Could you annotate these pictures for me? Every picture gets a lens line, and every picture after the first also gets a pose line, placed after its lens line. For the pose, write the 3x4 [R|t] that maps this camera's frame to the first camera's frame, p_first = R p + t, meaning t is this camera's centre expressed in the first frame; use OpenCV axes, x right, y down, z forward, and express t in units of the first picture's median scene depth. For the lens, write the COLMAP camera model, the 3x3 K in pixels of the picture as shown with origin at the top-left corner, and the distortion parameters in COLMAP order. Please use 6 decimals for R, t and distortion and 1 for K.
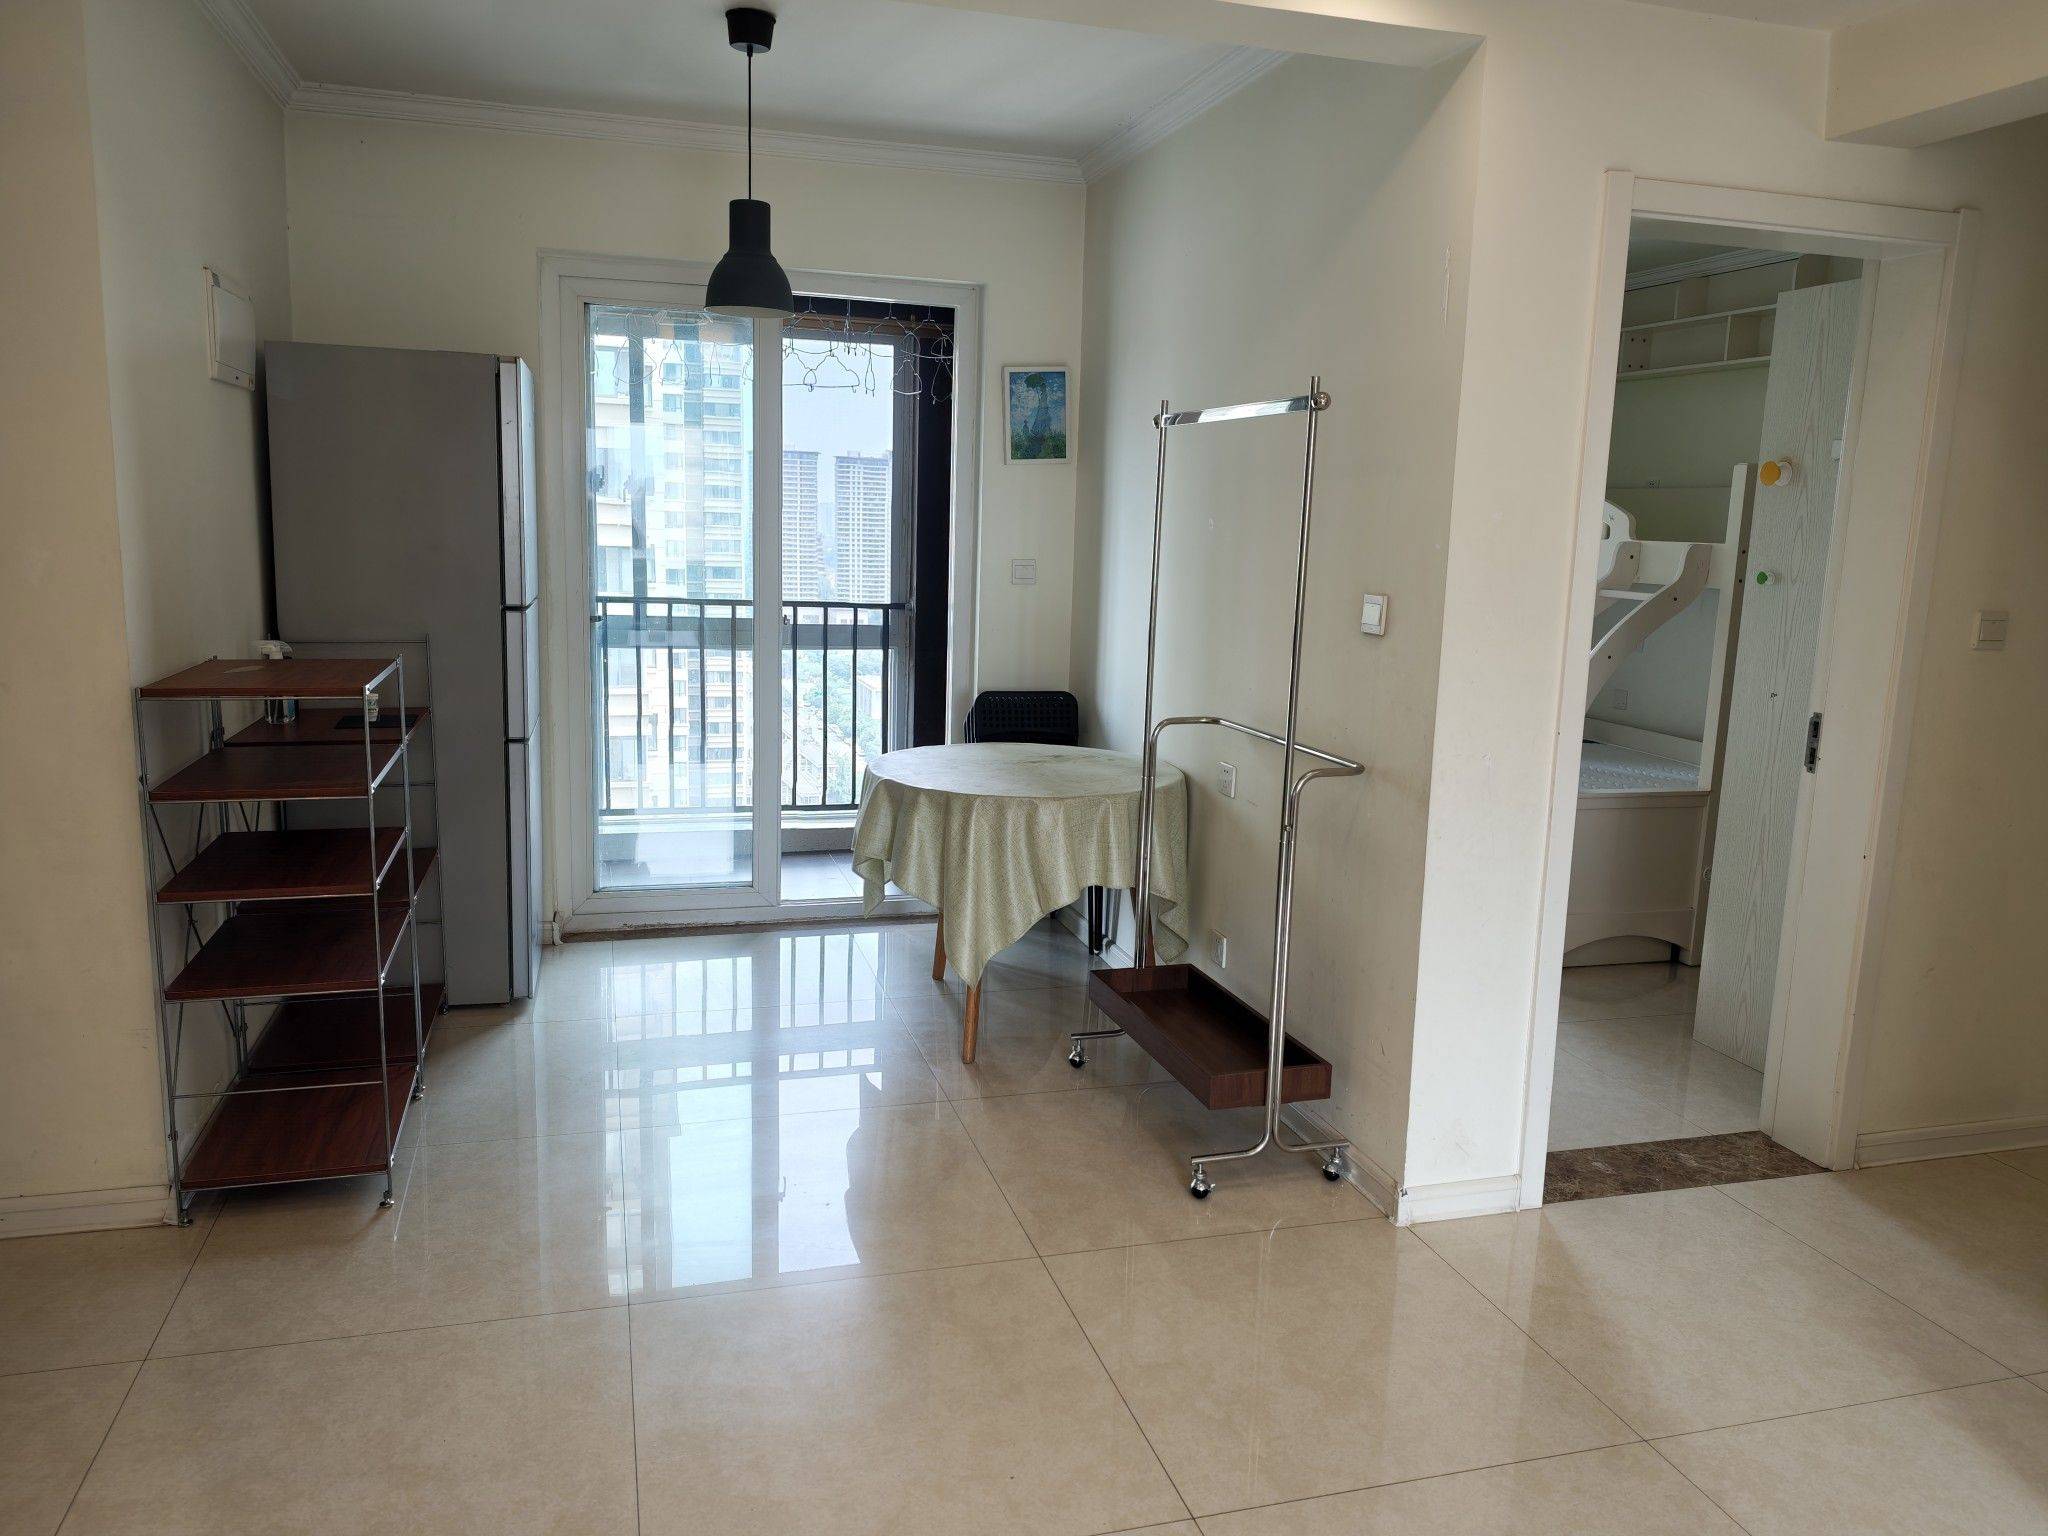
lens RADIAL K [[1454.3, 0, 1021.3], [0, 1454.3, 771.9], [0, 0, 1]] dist [0.006511, 0.001155]
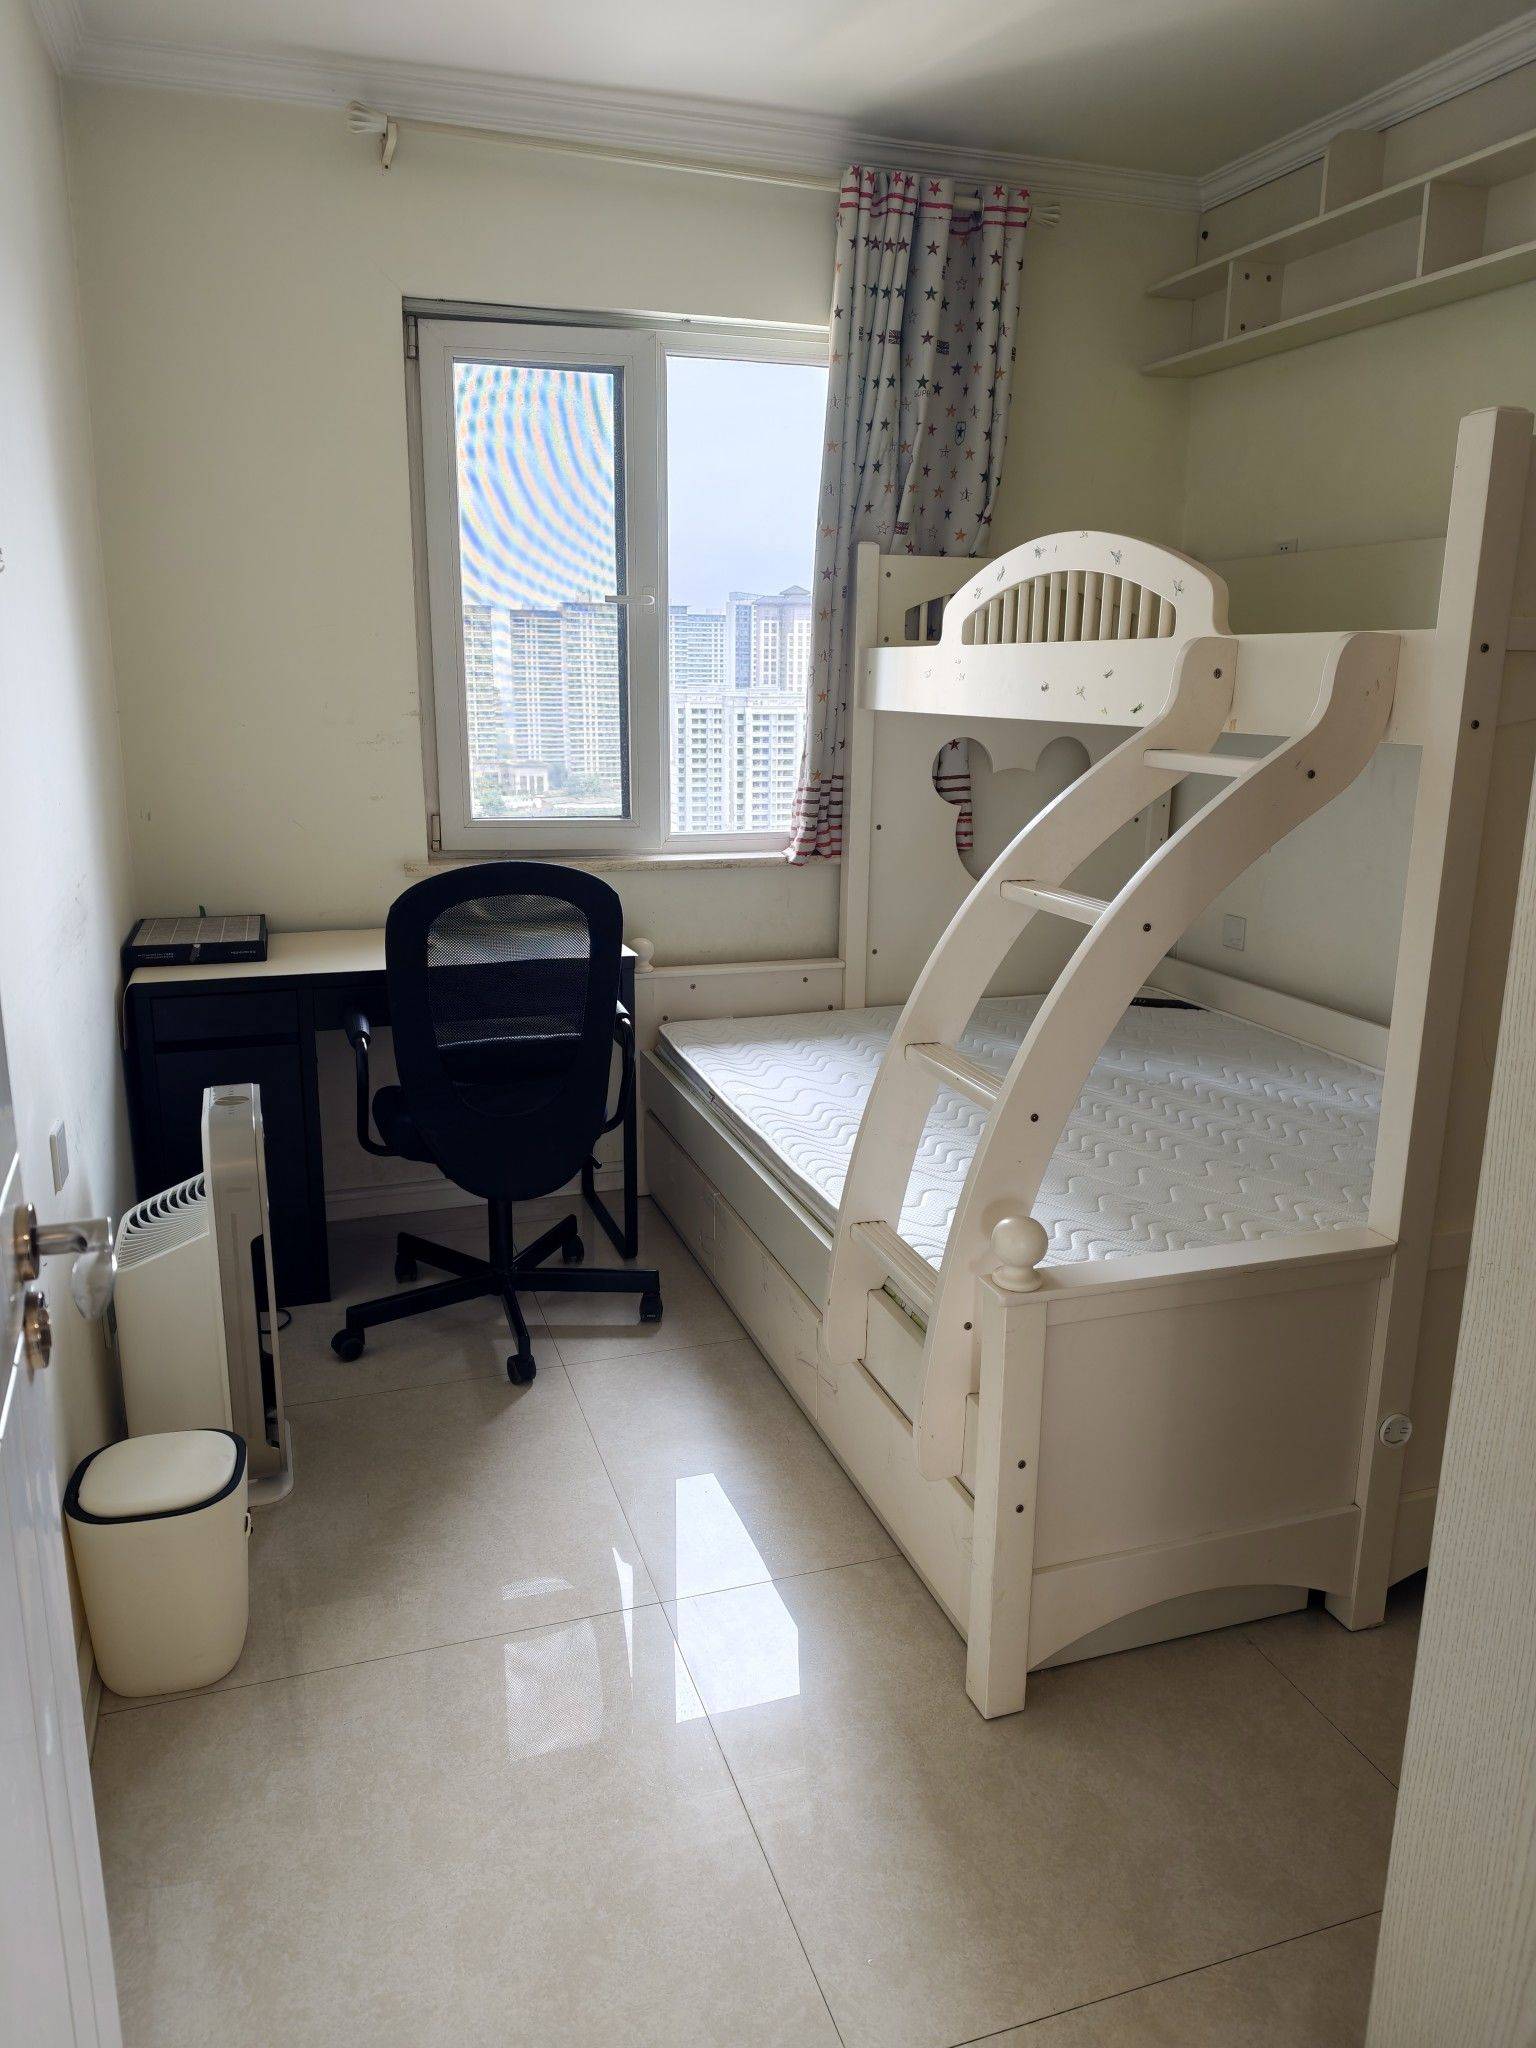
lens RADIAL K [[1454.3, 0, 768.4], [0, 1454.3, 1020.6], [0, 0, 1]] dist [0.006511, 0.001155]
pose [[0.998804, -0.029817, 0.038755, 0.272938], [0.027272, 0.997538, 0.064614, -0.078218], [-0.040586, -0.063479, 0.997158, 0.582195]]
